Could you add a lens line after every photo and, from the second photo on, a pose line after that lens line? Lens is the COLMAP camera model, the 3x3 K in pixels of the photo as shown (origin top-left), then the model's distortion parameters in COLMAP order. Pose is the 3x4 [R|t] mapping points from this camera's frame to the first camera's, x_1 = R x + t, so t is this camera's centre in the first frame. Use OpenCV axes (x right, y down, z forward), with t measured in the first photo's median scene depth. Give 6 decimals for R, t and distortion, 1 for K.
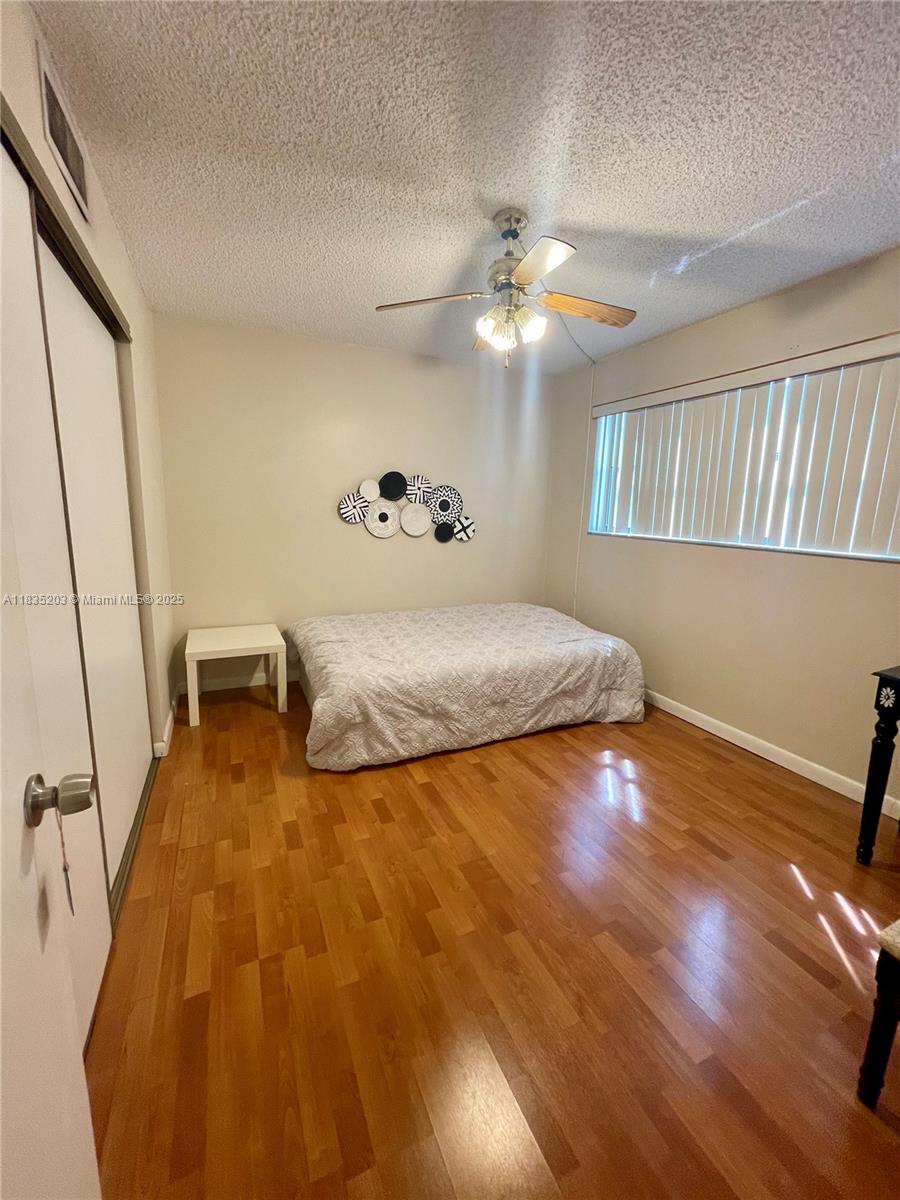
lens RADIAL K [[483.7, 0, 451.1], [0, 483.7, 597.4], [0, 0, 1]] dist [0.006780, -0.003344]
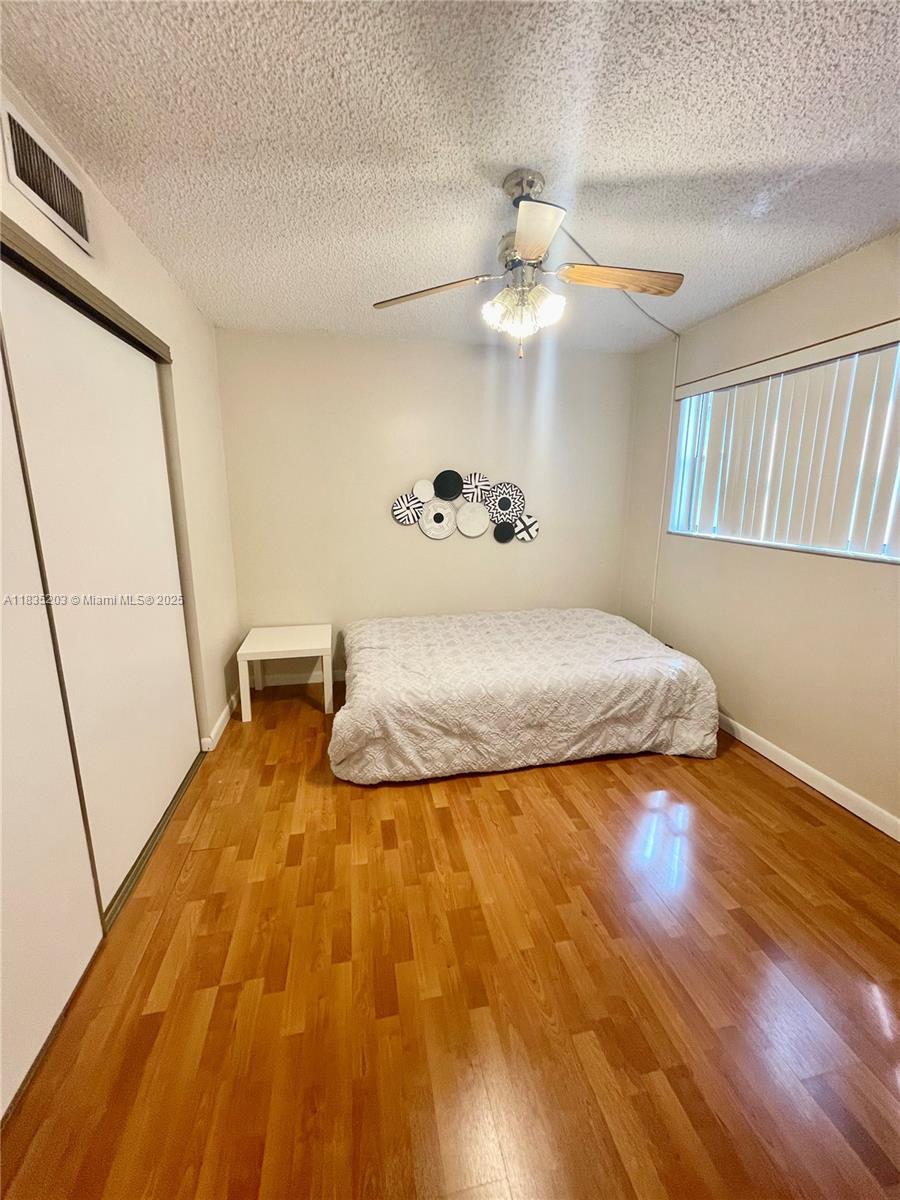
lens RADIAL K [[483.7, 0, 449.9], [0, 483.7, 598.0], [0, 0, 1]] dist [0.006780, -0.003344]
pose [[0.974251, 0.025699, -0.223997, 0.172138], [-0.019317, 0.999344, 0.030638, -0.058888], [0.224637, -0.025522, 0.974108, 0.096993]]
